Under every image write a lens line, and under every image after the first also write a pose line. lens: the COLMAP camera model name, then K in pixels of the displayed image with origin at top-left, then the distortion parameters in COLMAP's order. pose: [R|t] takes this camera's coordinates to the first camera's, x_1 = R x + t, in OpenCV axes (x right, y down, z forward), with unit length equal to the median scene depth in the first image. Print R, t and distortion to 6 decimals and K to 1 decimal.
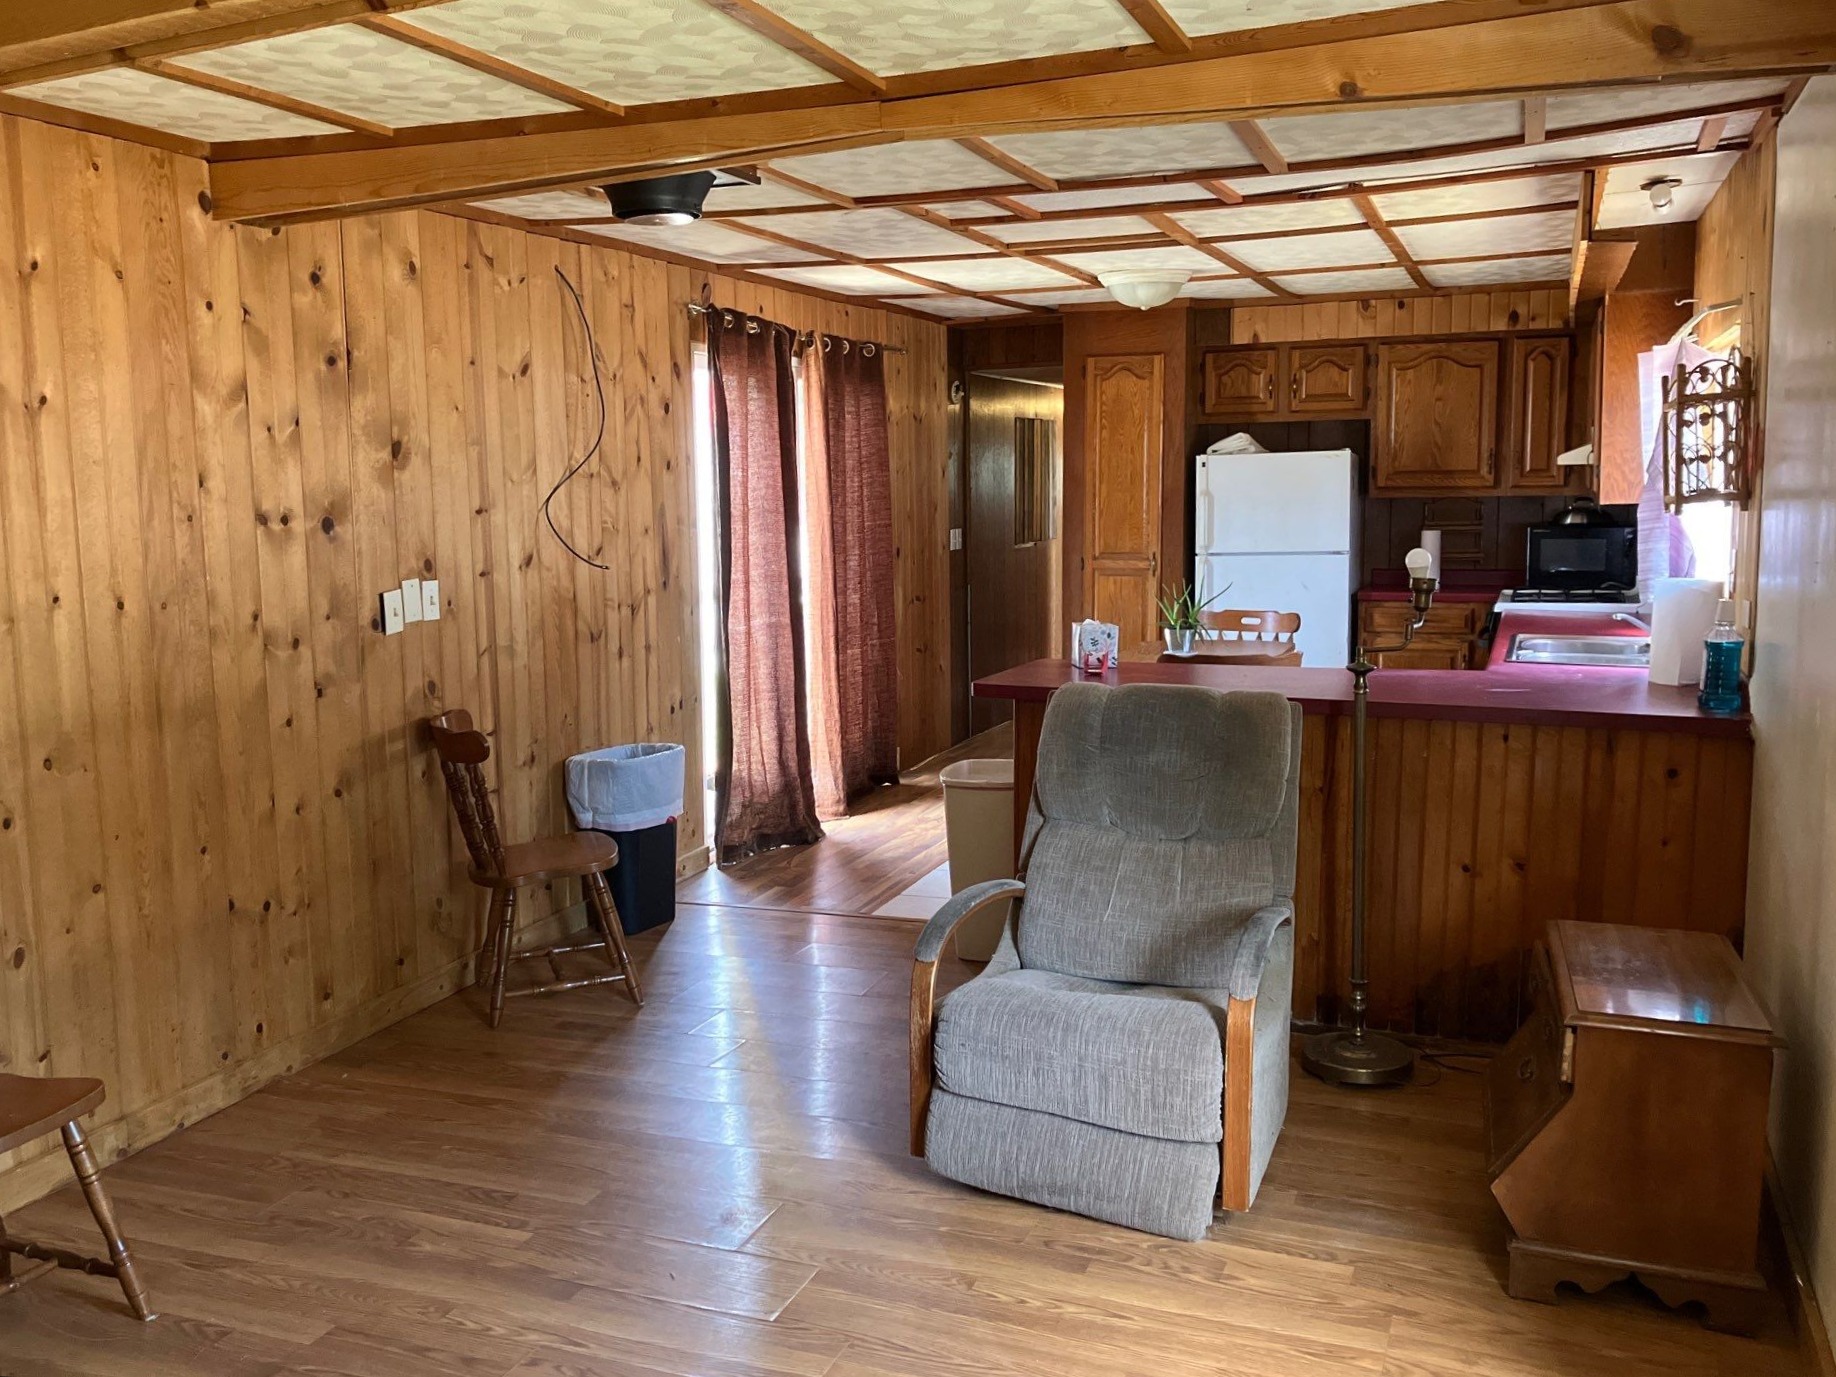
lens RADIAL K [[1552.2, 0, 915.4], [0, 1552.2, 684.7], [0, 0, 1]] dist [0.018086, 0.002221]
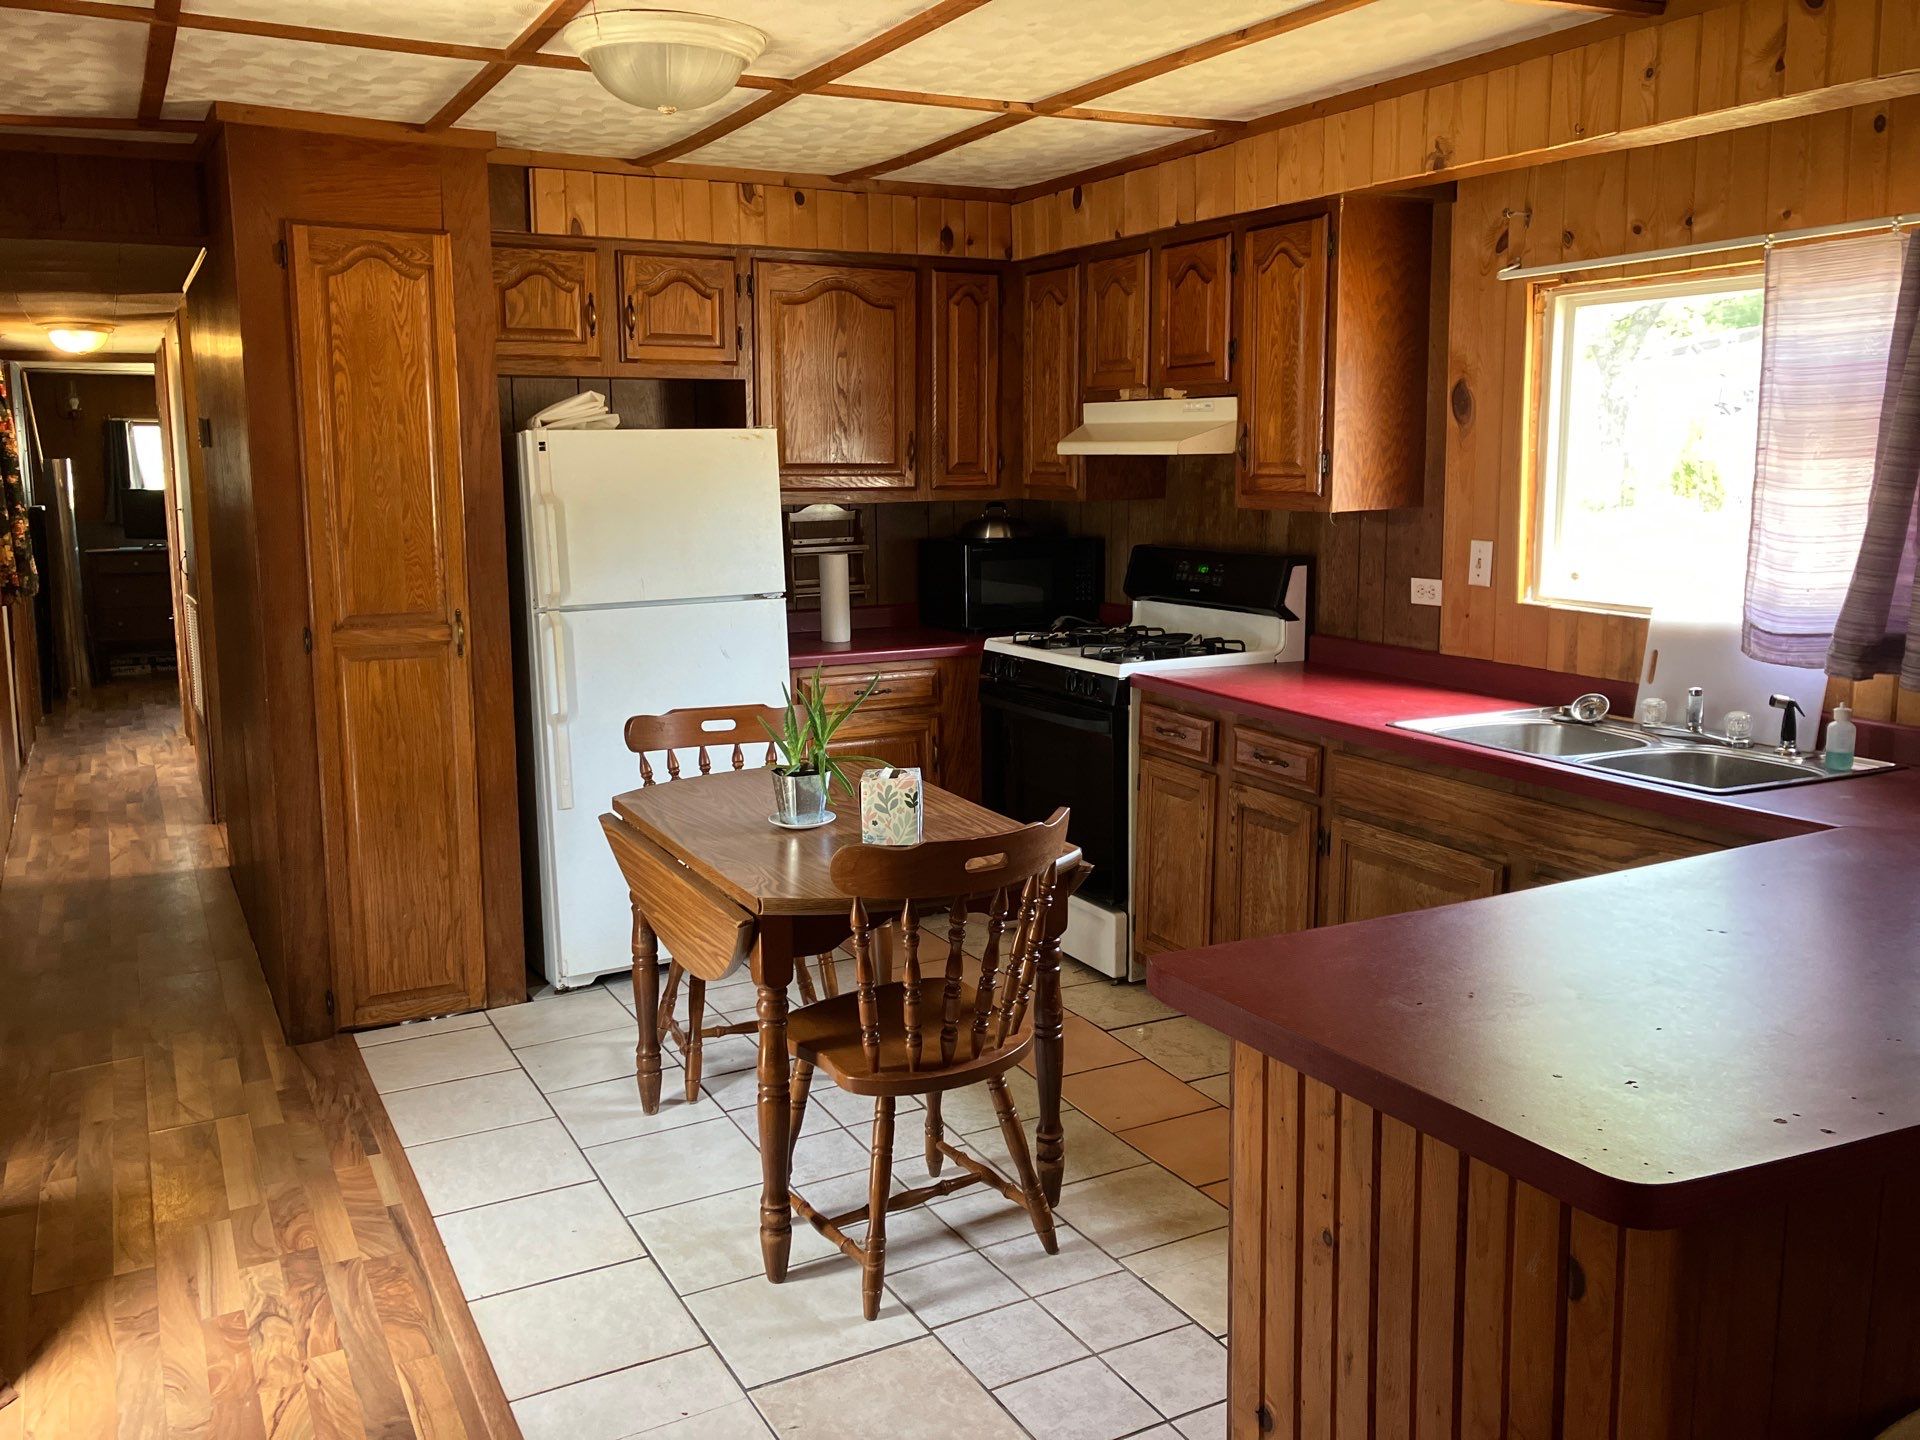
lens RADIAL K [[1623.2, 0, 962.7], [0, 1623.2, 714.1], [0, 0, 1]] dist [0.018086, 0.002221]
pose [[0.651061, -0.106574, 0.751507, -0.158735], [0.099662, 0.993525, 0.054554, -0.063951], [-0.752454, 0.039378, 0.657466, 0.511156]]
